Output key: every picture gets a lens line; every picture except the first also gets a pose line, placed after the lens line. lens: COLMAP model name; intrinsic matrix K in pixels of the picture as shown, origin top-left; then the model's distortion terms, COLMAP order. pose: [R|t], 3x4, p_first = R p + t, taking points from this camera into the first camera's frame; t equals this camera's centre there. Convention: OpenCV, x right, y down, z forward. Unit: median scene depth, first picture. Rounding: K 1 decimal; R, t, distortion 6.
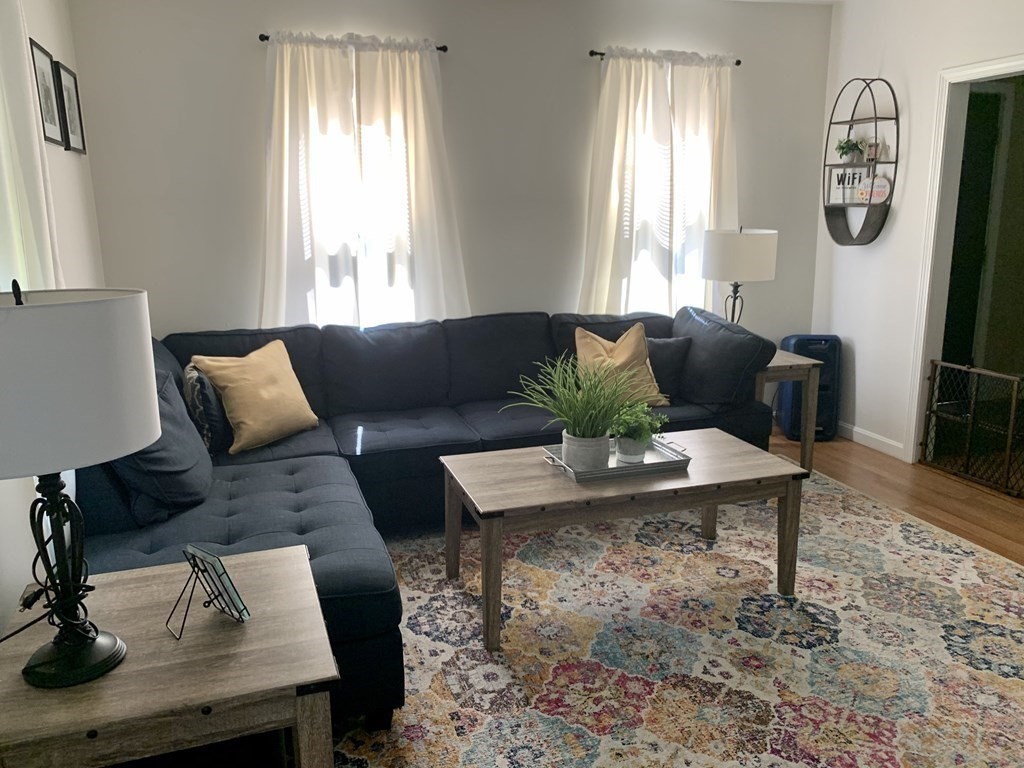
lens RADIAL K [[782.5, 0, 512.8], [0, 782.5, 381.5], [0, 0, 1]] dist [0.001417, -0.004732]
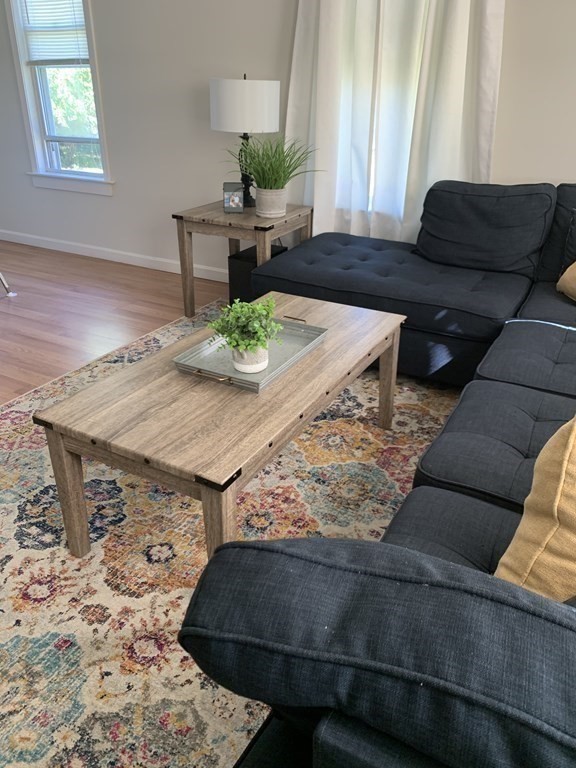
lens RADIAL K [[586.9, 0, 289.6], [0, 586.9, 382.9], [0, 0, 1]] dist [0.001417, -0.004732]
pose [[-0.733068, 0.310207, -0.605296, 0.522591], [-0.155188, 0.790178, 0.592904, -0.270594], [0.662214, 0.528574, -0.531114, 1.425066]]
